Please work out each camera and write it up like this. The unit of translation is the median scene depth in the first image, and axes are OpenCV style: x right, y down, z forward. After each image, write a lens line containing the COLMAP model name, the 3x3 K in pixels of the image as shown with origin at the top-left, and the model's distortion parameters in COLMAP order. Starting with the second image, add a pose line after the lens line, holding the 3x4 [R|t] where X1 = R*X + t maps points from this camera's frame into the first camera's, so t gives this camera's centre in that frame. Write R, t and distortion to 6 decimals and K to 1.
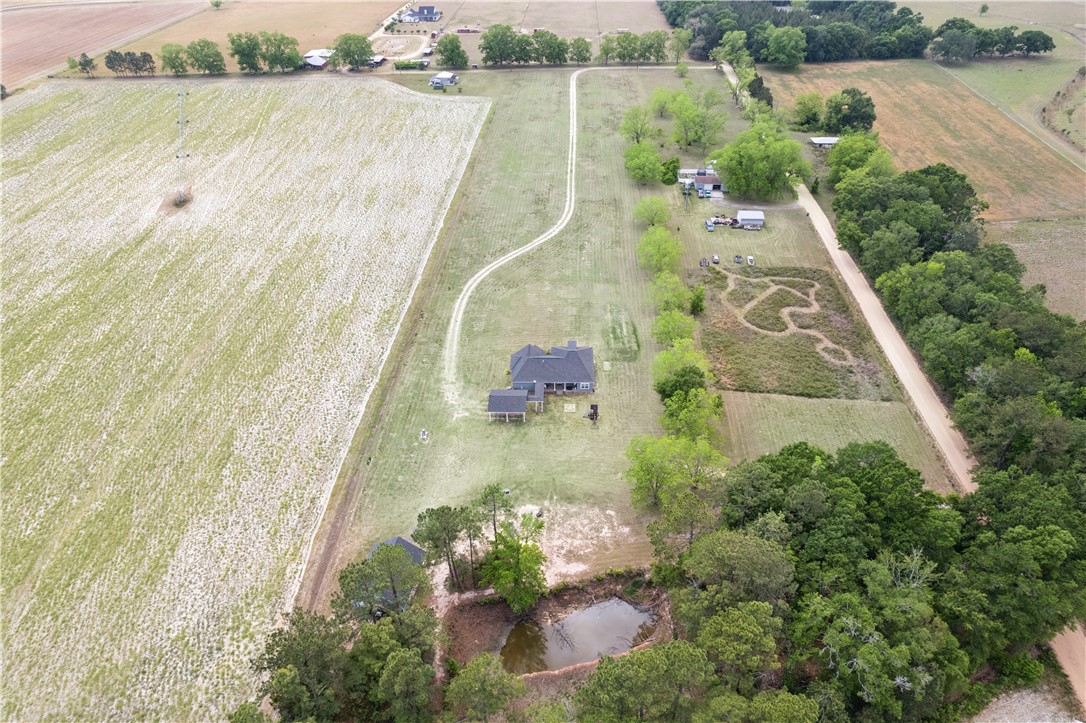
lens RADIAL K [[696.3, 0, 543.0], [0, 696.3, 361.5], [0, 0, 1]] dist [-0.085800, 0.079345]
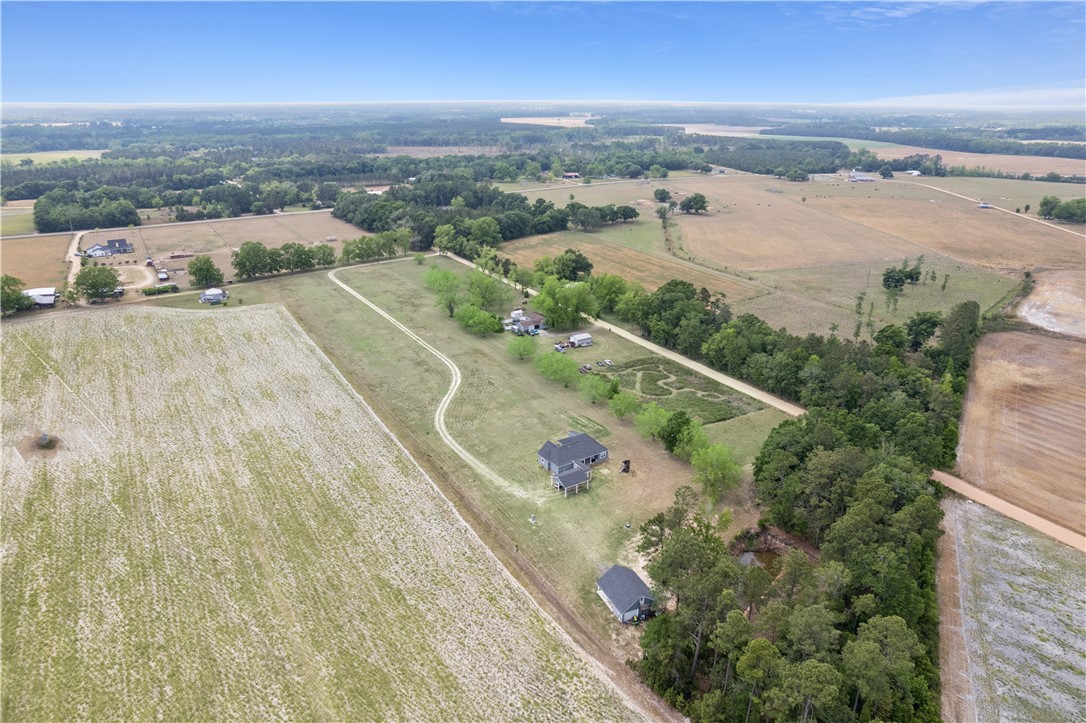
lens RADIAL K [[712.4, 0, 543.0], [0, 712.4, 361.5], [0, 0, 1]] dist [-0.076690, 0.062427]
pose [[0.815142, -0.197806, 0.544441, -0.577854], [0.344042, 0.921478, -0.180312, 0.059880], [-0.466024, 0.334291, 0.819189, -0.079920]]
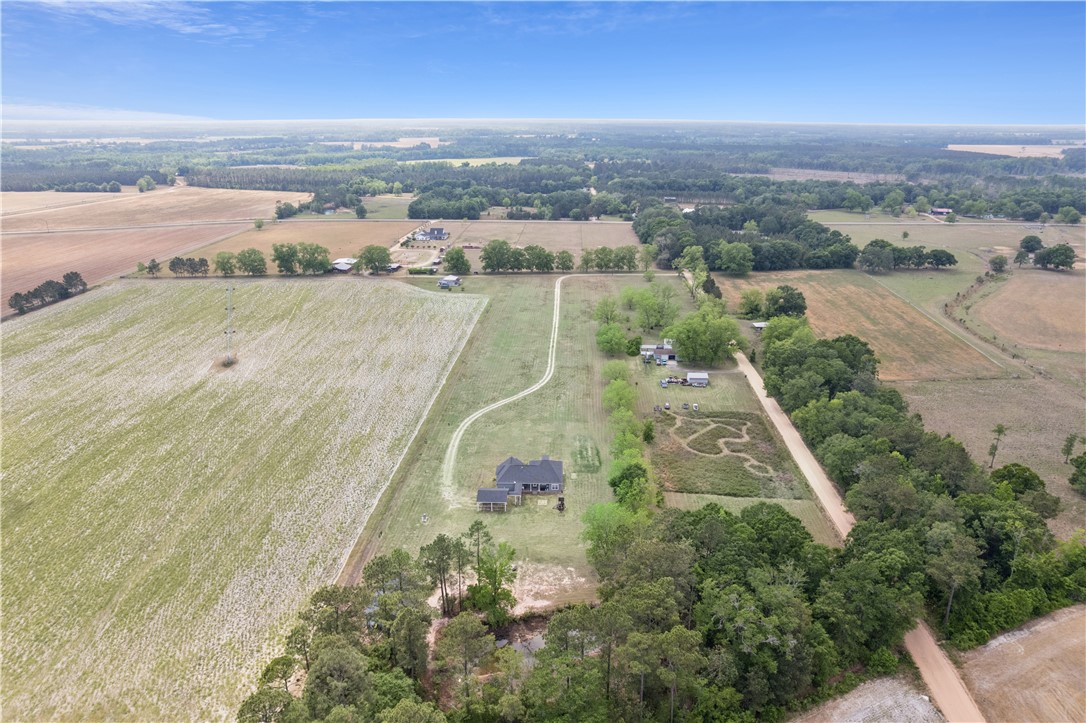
lens RADIAL K [[712.4, 0, 543.0], [0, 712.4, 361.5], [0, 0, 1]] dist [-0.076690, 0.062427]
pose [[0.999970, 0.007302, 0.002478, 0.027240], [-0.006198, 0.952322, -0.305032, 0.167792], [-0.004587, 0.305007, 0.952339, -0.228412]]
